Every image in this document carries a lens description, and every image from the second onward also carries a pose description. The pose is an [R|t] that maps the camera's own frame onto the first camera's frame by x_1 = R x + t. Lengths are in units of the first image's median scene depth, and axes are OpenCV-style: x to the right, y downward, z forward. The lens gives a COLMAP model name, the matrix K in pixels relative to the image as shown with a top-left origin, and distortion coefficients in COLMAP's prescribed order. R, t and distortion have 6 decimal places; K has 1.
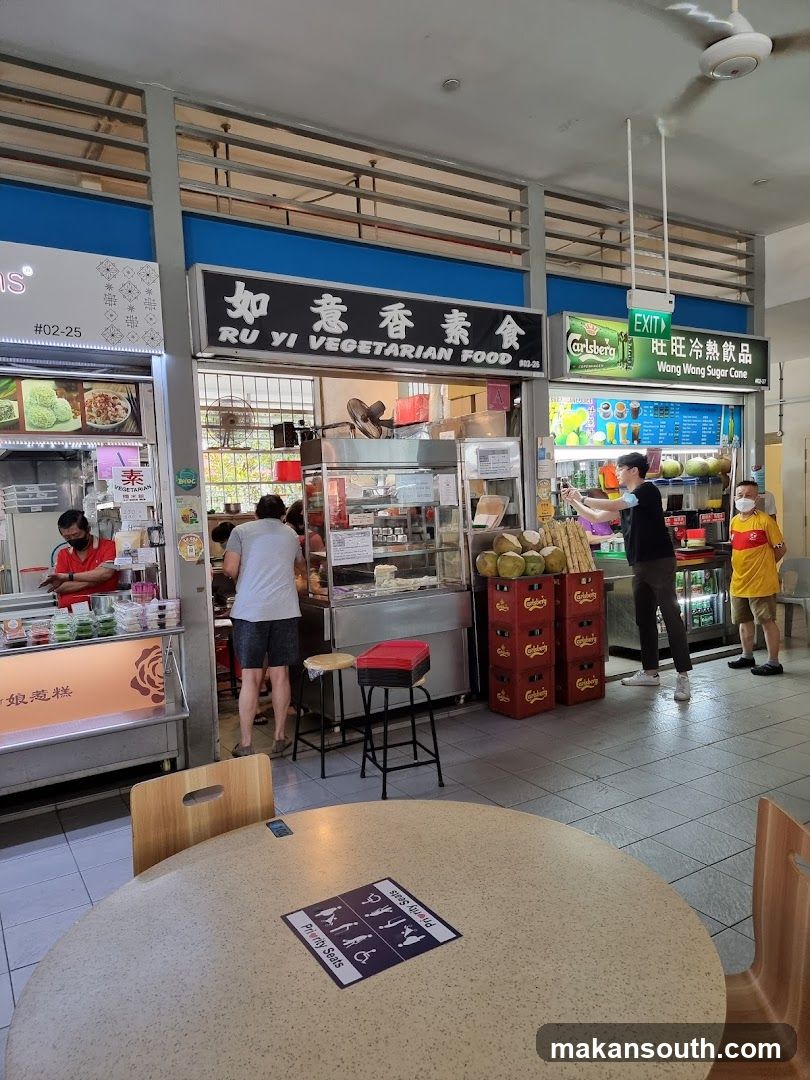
lens RADIAL K [[747.3, 0, 410.9], [0, 747.3, 551.4], [0, 0, 1]] dist [0.051282, -0.001603]
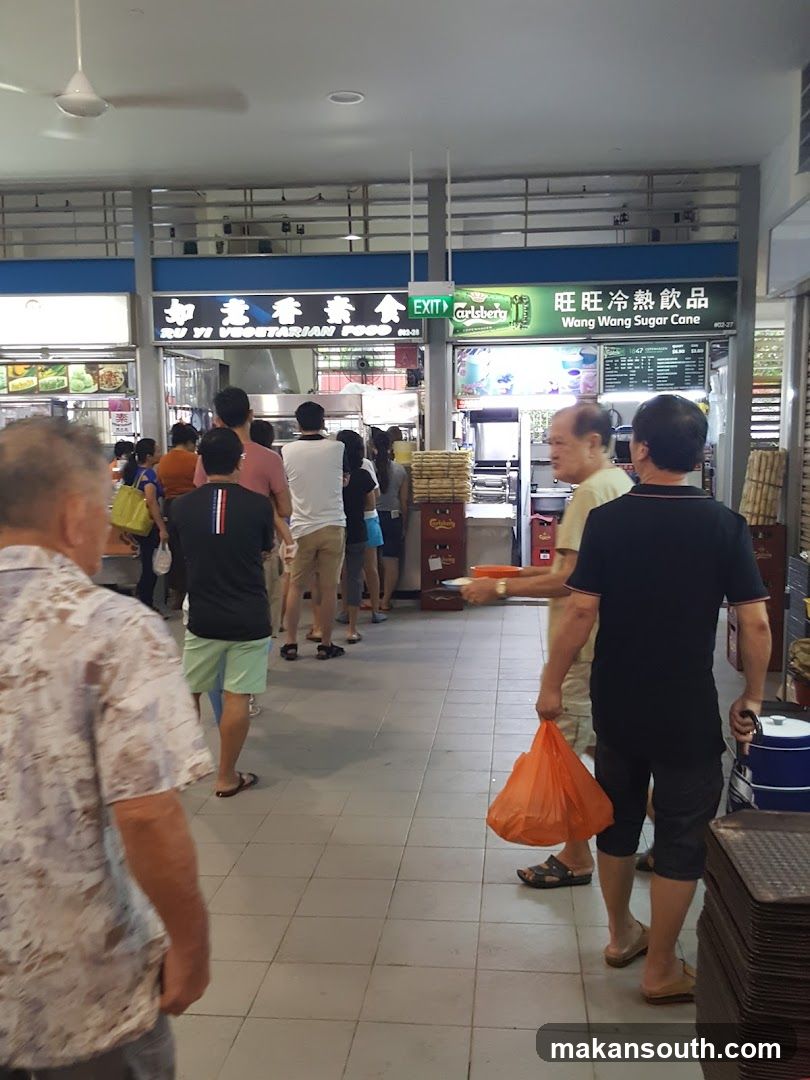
lens RADIAL K [[1053.4, 0, 409.5], [0, 1053.4, 542.0], [0, 0, 1]] dist [0.187626, -0.428598]
pose [[0.788065, 0.100402, -0.607350, 1.288813], [-0.063893, 0.994622, 0.081517, -0.047985], [0.612268, -0.025435, 0.790241, -0.408928]]
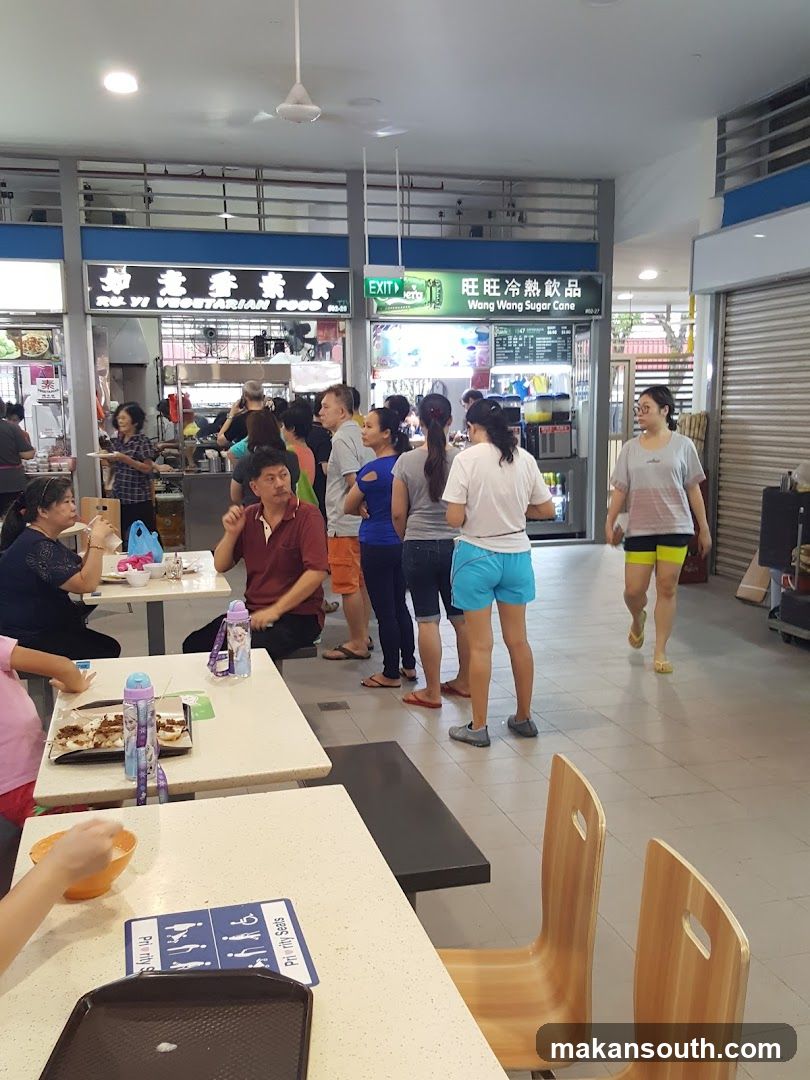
lens RADIAL K [[1053.4, 0, 409.5], [0, 1053.4, 542.0], [0, 0, 1]] dist [0.187626, -0.428598]
pose [[0.952437, 0.070045, -0.296578, 0.911043], [-0.049046, 0.995772, 0.077672, 0.020061], [0.300764, -0.059432, 0.951845, -0.862074]]
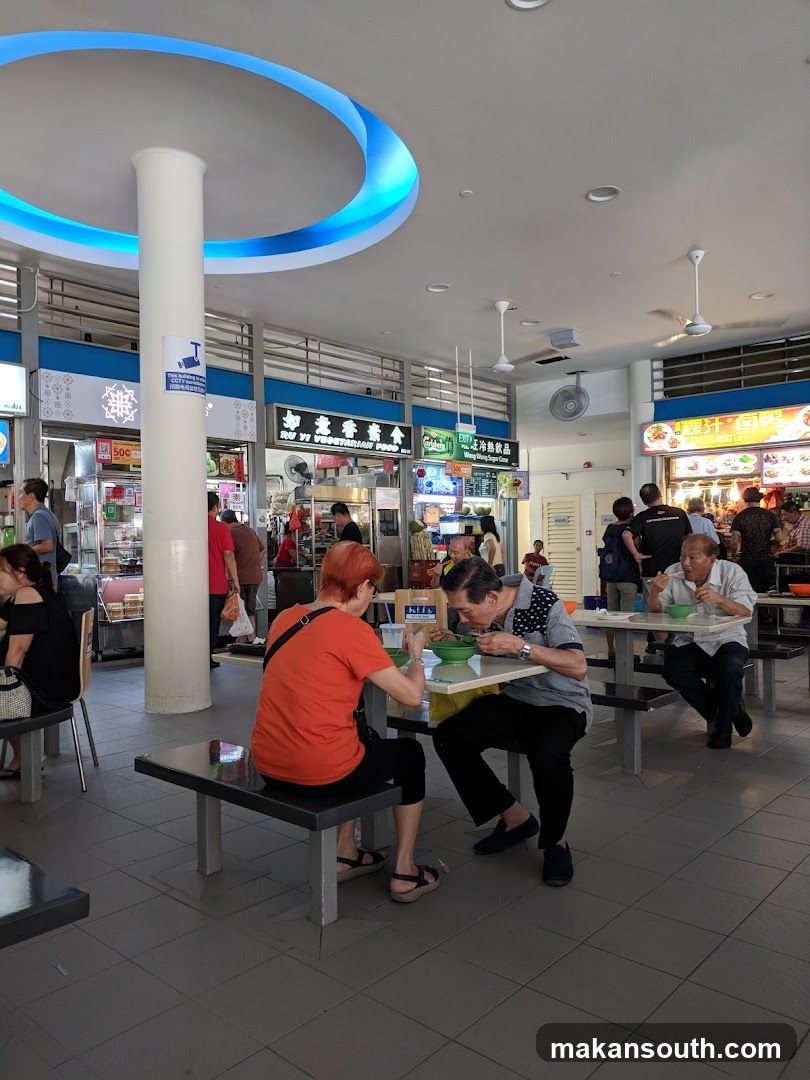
lens RADIAL K [[802.5, 0, 403.9], [0, 802.5, 566.2], [0, 0, 1]] dist [0.004604, -0.000944]
pose [[0.960461, 0.021147, 0.277610, -0.432292], [-0.007633, 0.998736, -0.049670, 0.158304], [-0.278310, 0.045588, 0.959409, -1.020481]]
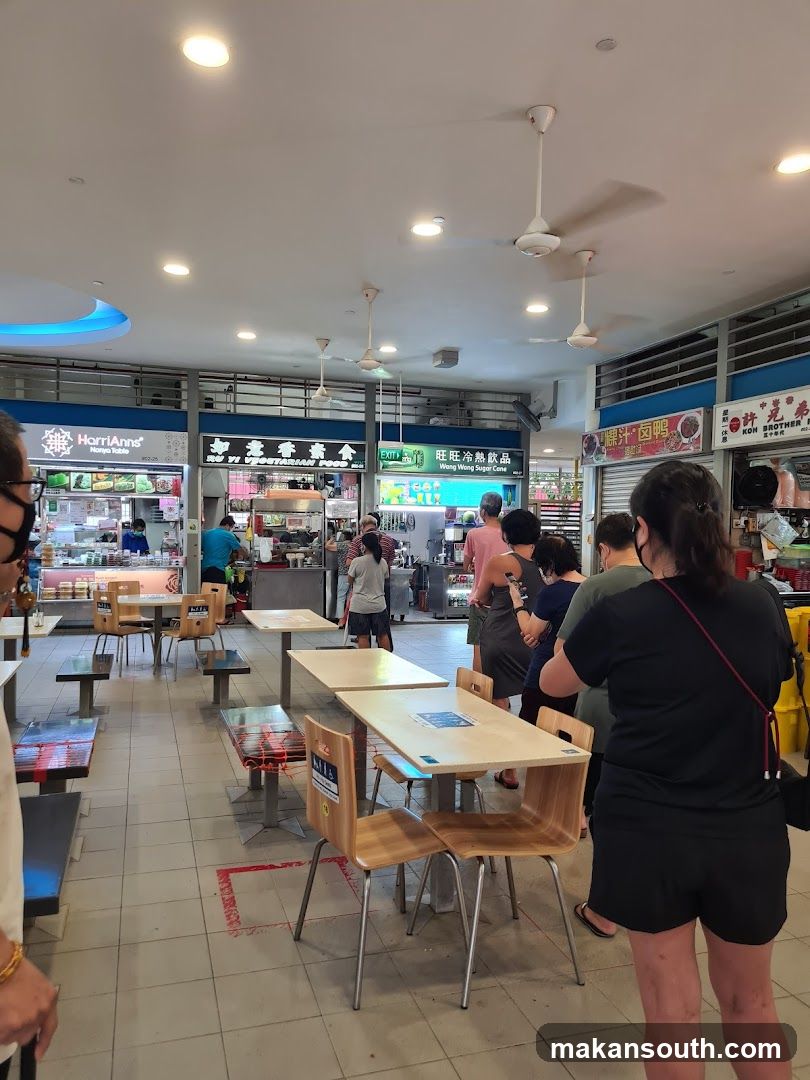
lens RADIAL K [[814.5, 0, 405.0], [0, 814.5, 540.0], [0, 0, 1]] dist [0.056885, 0.000689]
pose [[0.966827, 0.060113, -0.248256, 0.902720], [-0.072887, 0.996431, -0.042581, 0.052996], [0.244811, 0.059264, 0.967758, -1.249710]]
